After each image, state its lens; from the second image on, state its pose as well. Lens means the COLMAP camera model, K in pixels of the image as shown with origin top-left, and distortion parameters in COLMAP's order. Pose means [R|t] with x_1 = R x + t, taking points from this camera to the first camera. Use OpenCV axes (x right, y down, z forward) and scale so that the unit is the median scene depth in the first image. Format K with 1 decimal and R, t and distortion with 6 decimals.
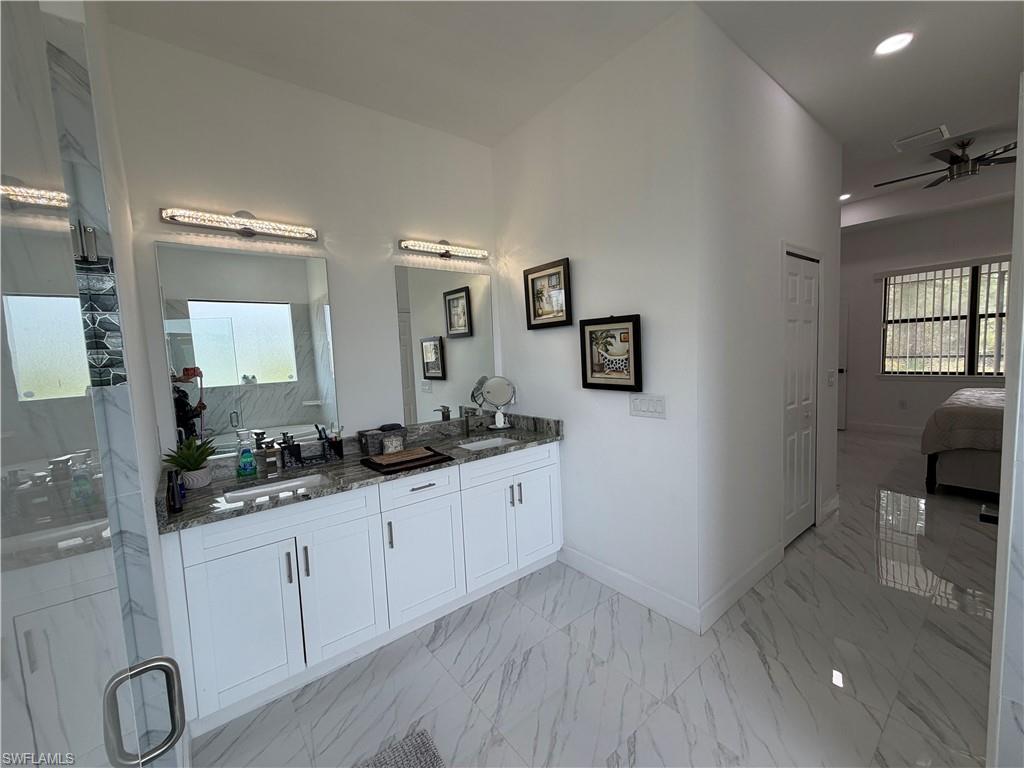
lens RADIAL K [[409.6, 0, 507.7], [0, 409.6, 385.6], [0, 0, 1]] dist [-0.000351, -0.000037]
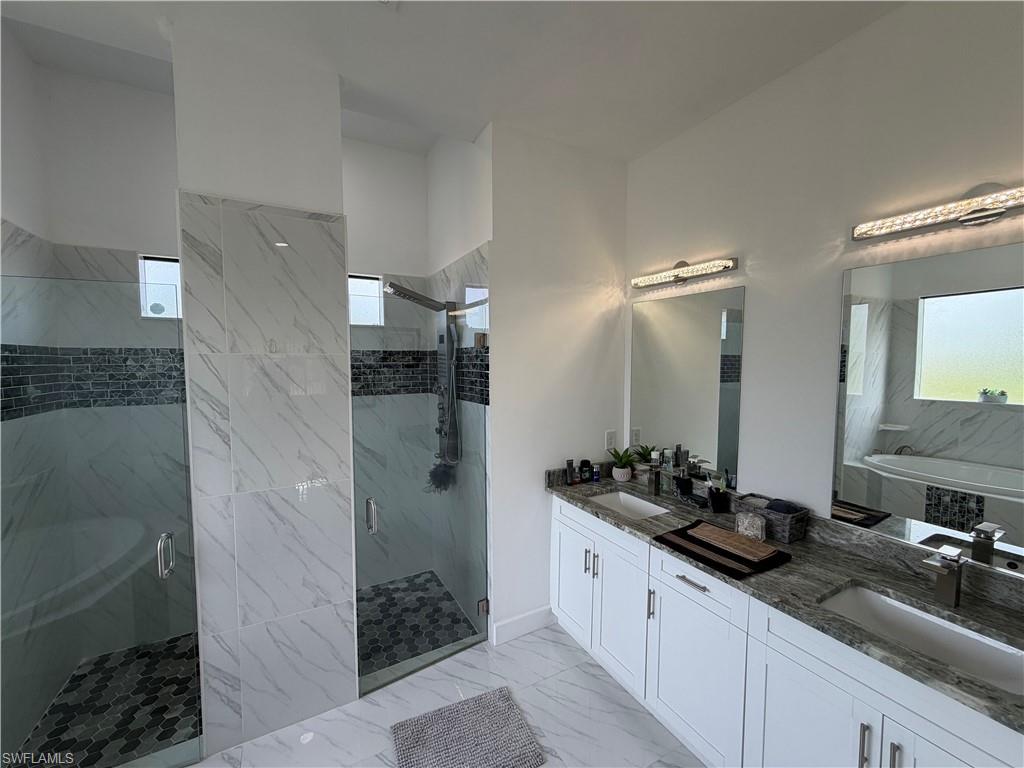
lens RADIAL K [[394.0, 0, 512.0], [0, 394.0, 384.0], [0, 0, 1]] dist [-0.002069, -0.000183]
pose [[-0.139828, 0.109053, -0.984152, 0.496575], [-0.065057, 0.990757, 0.119028, -0.179148], [0.988036, 0.080670, -0.131441, 0.669895]]
